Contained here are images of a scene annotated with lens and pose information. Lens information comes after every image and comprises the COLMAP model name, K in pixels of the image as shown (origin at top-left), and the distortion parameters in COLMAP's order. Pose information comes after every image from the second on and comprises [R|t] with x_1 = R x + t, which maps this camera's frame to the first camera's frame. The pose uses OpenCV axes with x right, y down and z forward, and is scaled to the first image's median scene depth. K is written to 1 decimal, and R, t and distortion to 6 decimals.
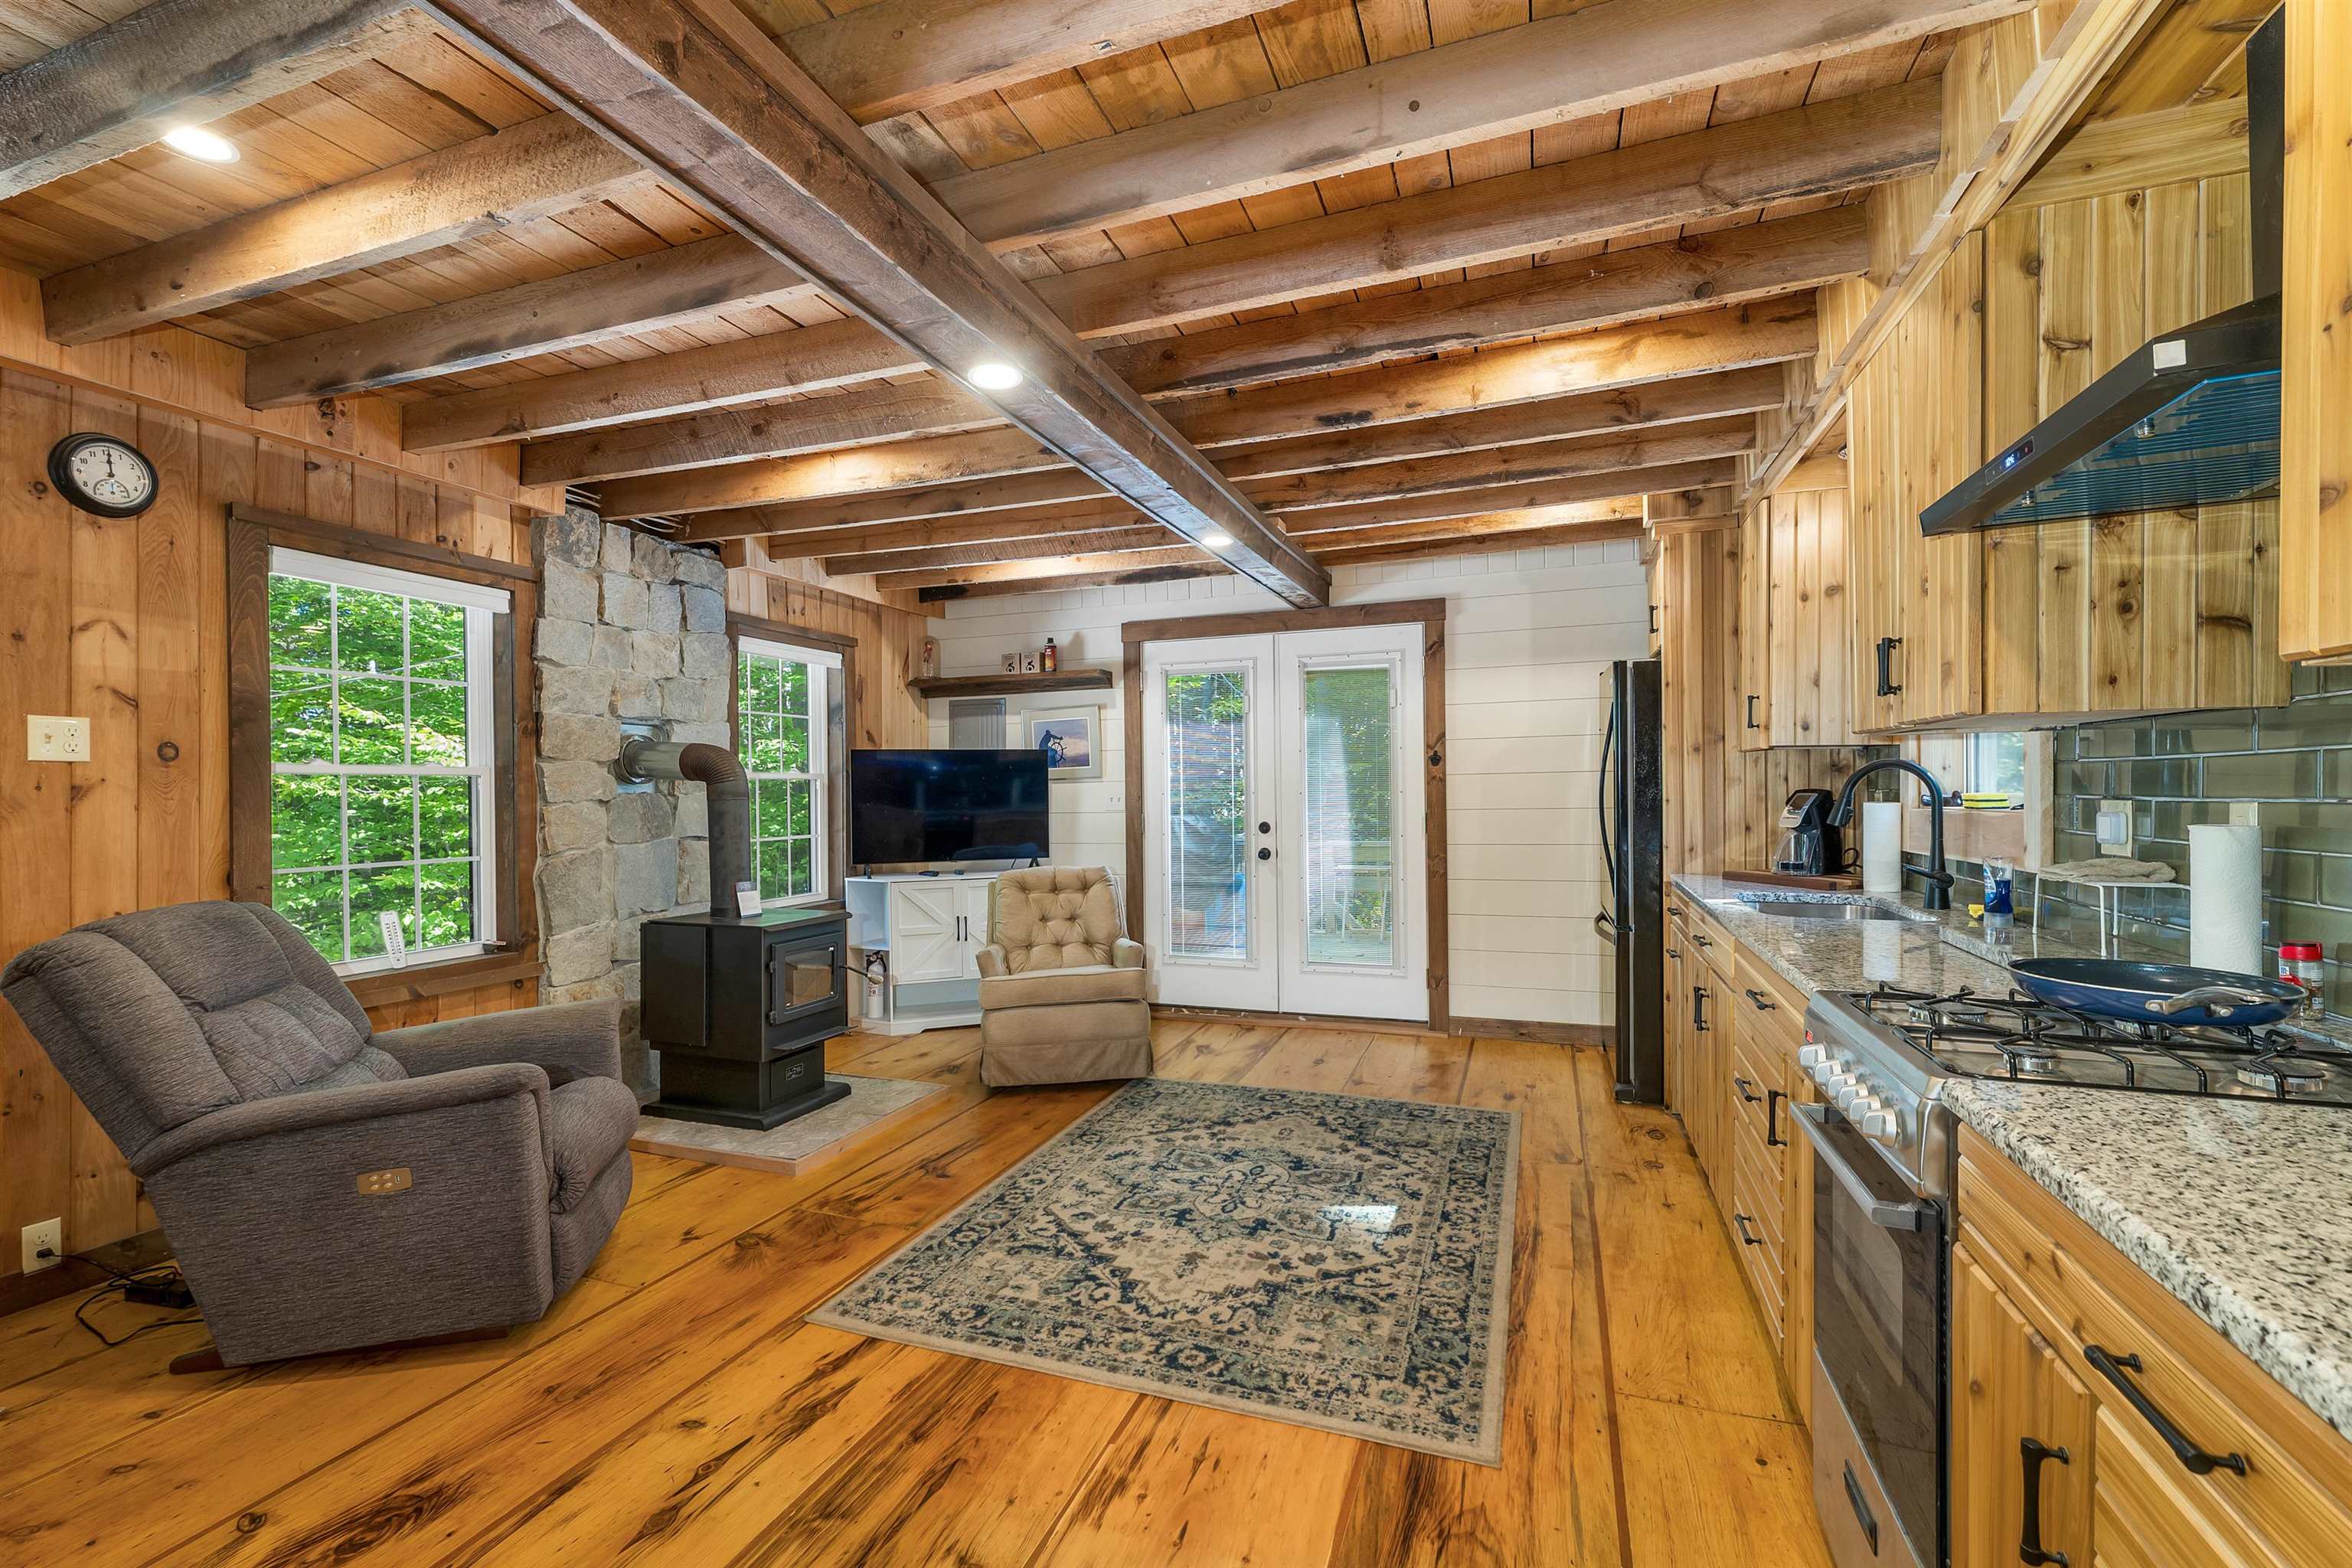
lens RADIAL K [[1005.9, 0, 1154.4], [0, 1005.9, 797.8], [0, 0, 1]] dist [0.001782, 0.000321]
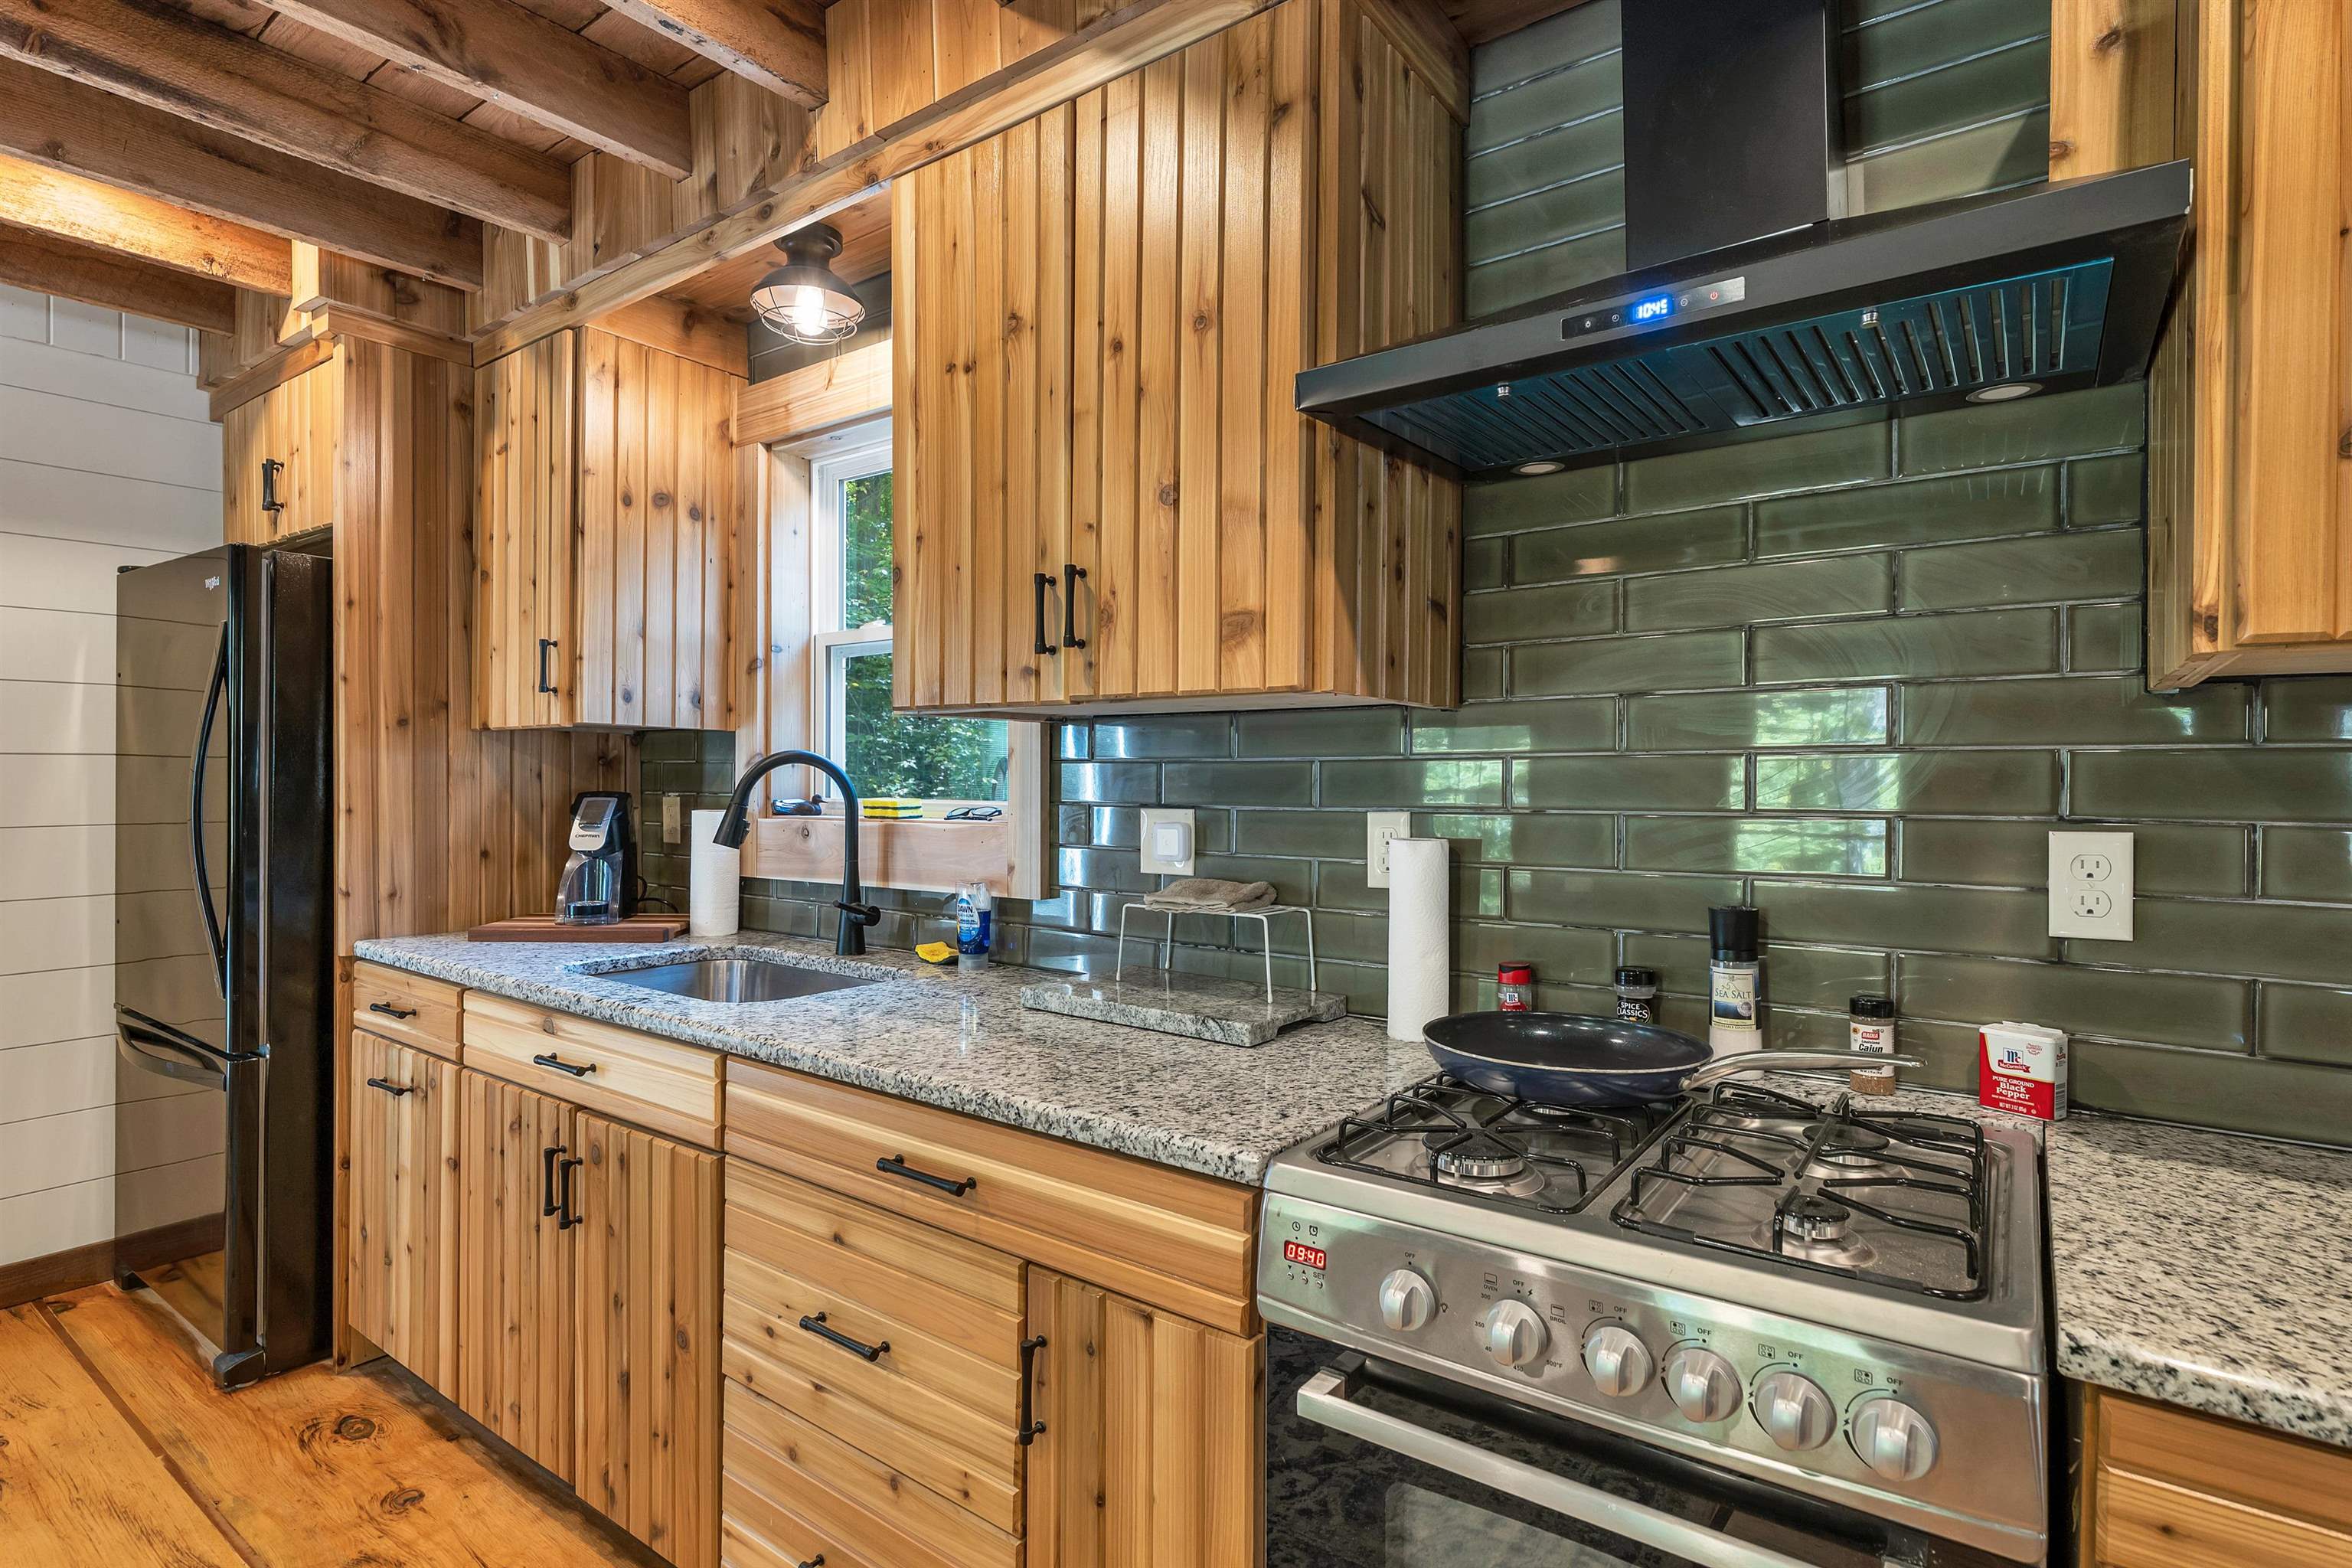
lens RADIAL K [[1176.7, 0, 1152.5], [0, 1176.7, 782.4], [0, 0, 1]] dist [0.010423, -0.003108]
pose [[0.281144, 0.008706, 0.959626, 0.007046], [0.004016, 0.999939, -0.010248, -0.005459], [-0.959657, 0.006735, 0.281092, 0.457066]]
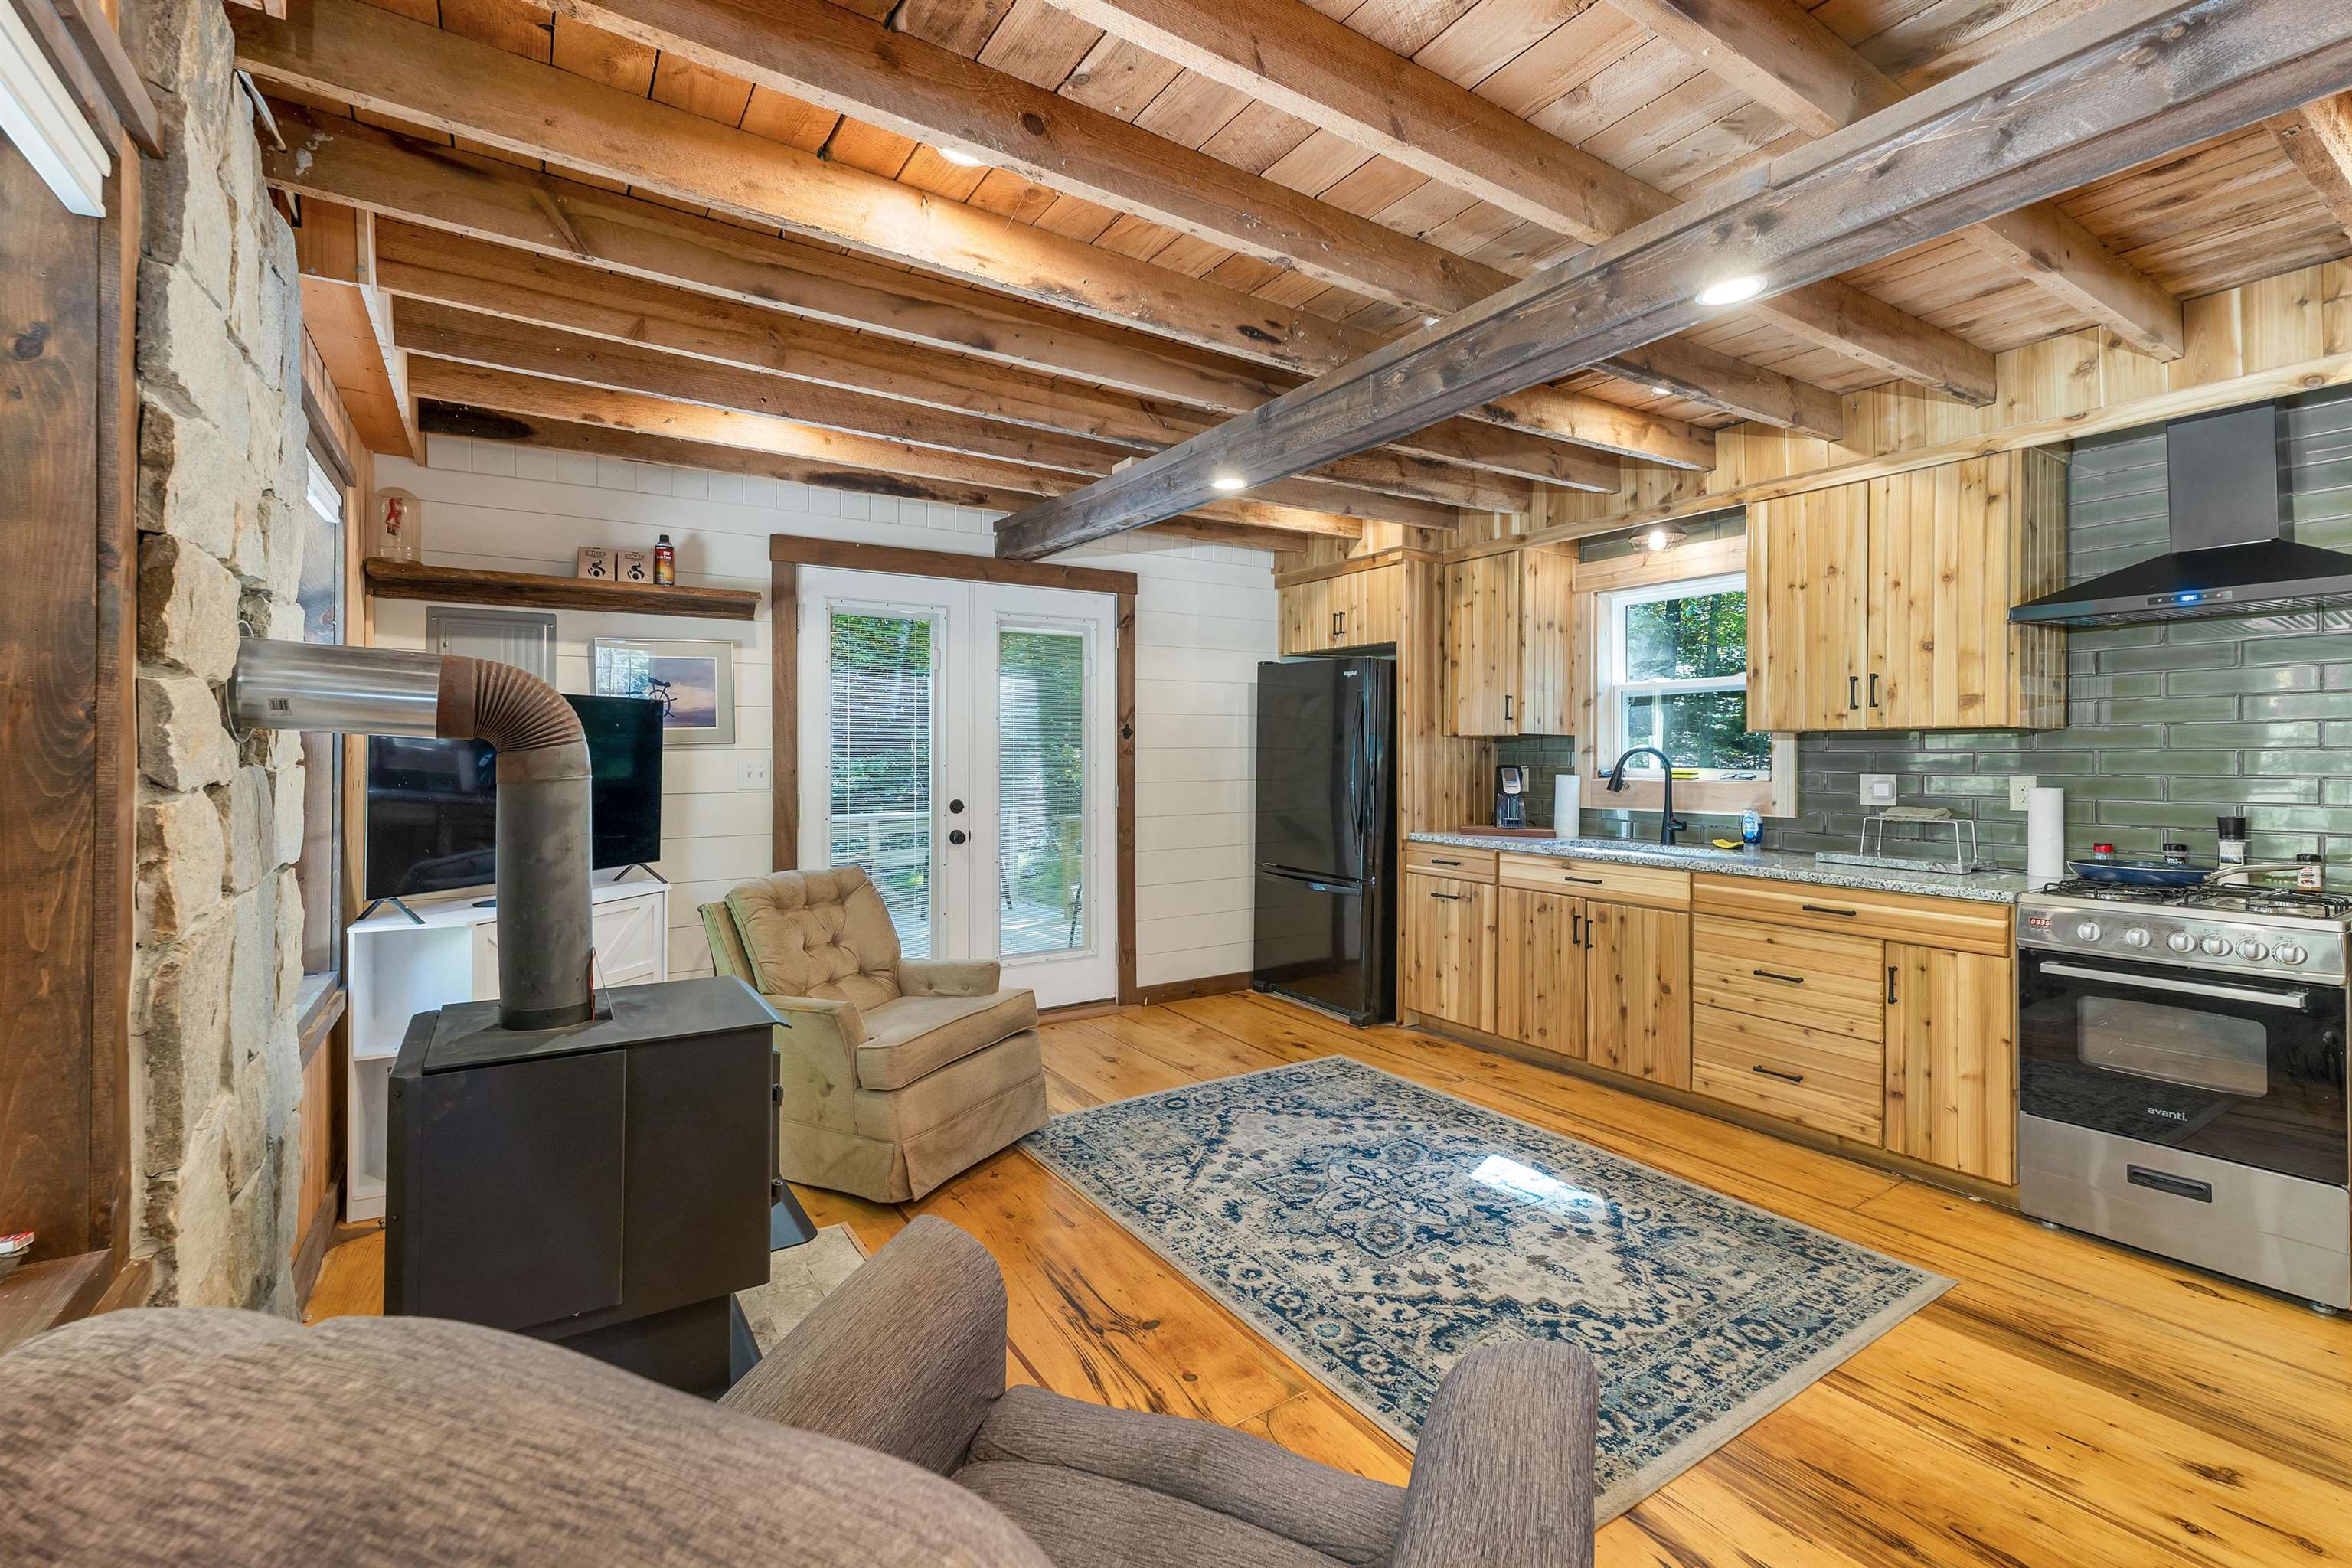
lens RADIAL K [[1005.9, 0, 1151.9], [0, 1005.9, 750.4], [0, 0, 1]] dist [0.001782, 0.000321]
pose [[0.604158, 0.014213, 0.796737, -0.776460], [0.000100, 0.999840, -0.017912, -0.004644], [-0.796864, 0.010902, 0.604060, 0.590680]]
